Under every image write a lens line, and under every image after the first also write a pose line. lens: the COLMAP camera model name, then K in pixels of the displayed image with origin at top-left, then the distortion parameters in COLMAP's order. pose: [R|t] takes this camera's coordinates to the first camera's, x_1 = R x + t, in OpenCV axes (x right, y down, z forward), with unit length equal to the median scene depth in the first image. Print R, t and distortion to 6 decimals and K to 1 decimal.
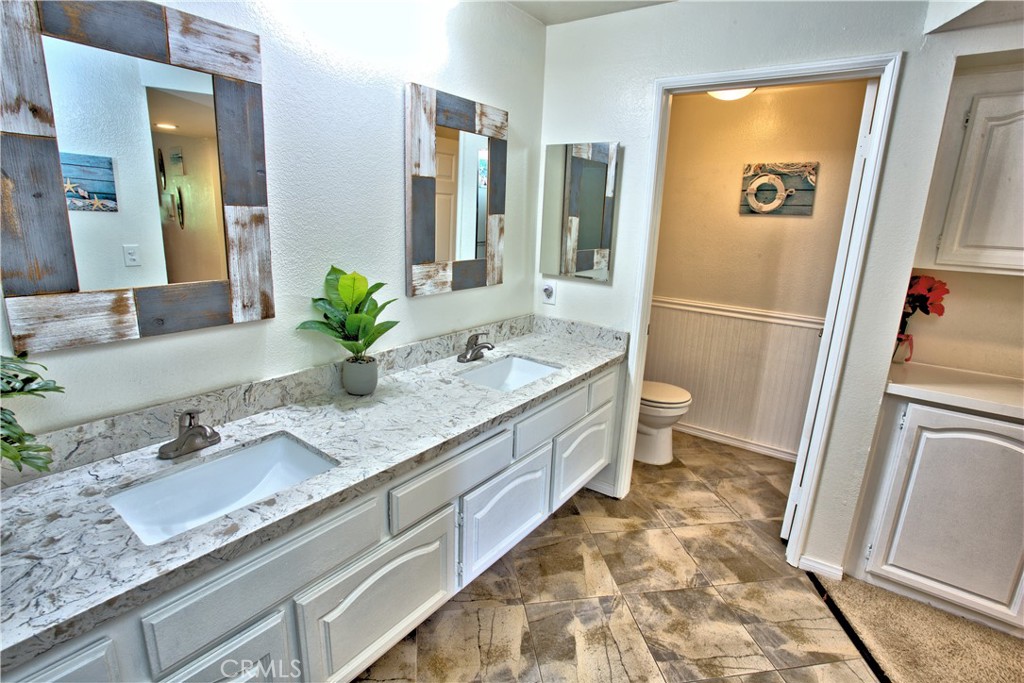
lens RADIAL K [[495.0, 0, 510.5], [0, 495.0, 336.2], [0, 0, 1]] dist [-0.080427, 0.034547]
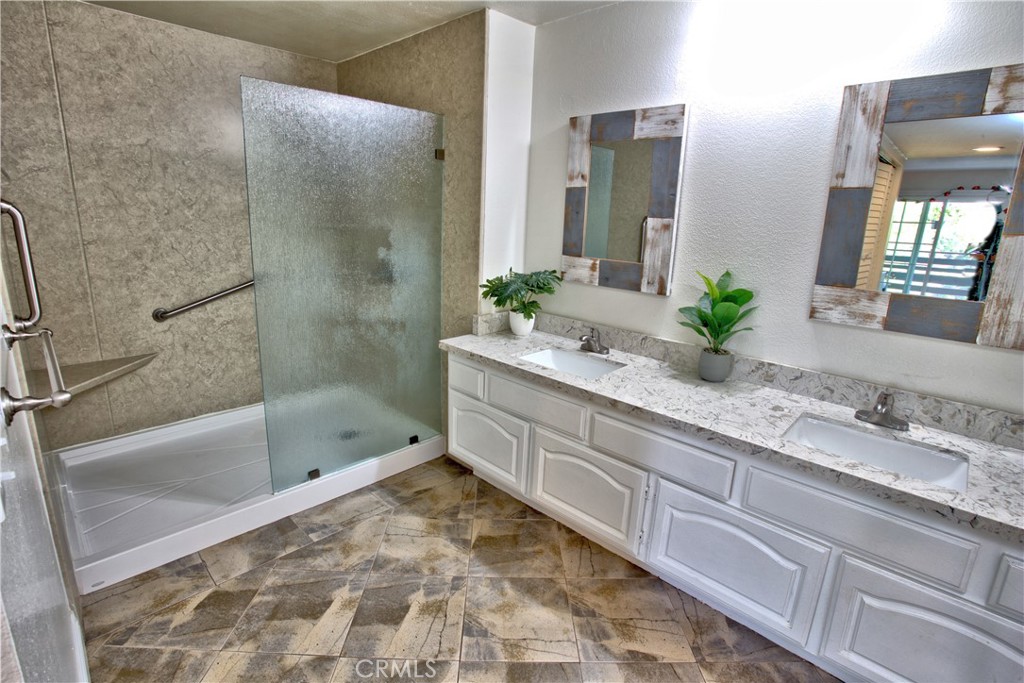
lens RADIAL K [[495.0, 0, 510.5], [0, 495.0, 336.2], [0, 0, 1]] dist [-0.080427, 0.034547]
pose [[-0.139217, 0.196078, -0.970655, 0.893410], [-0.274938, 0.934010, 0.228109, -0.117050], [0.951329, 0.298627, -0.076121, 0.634215]]
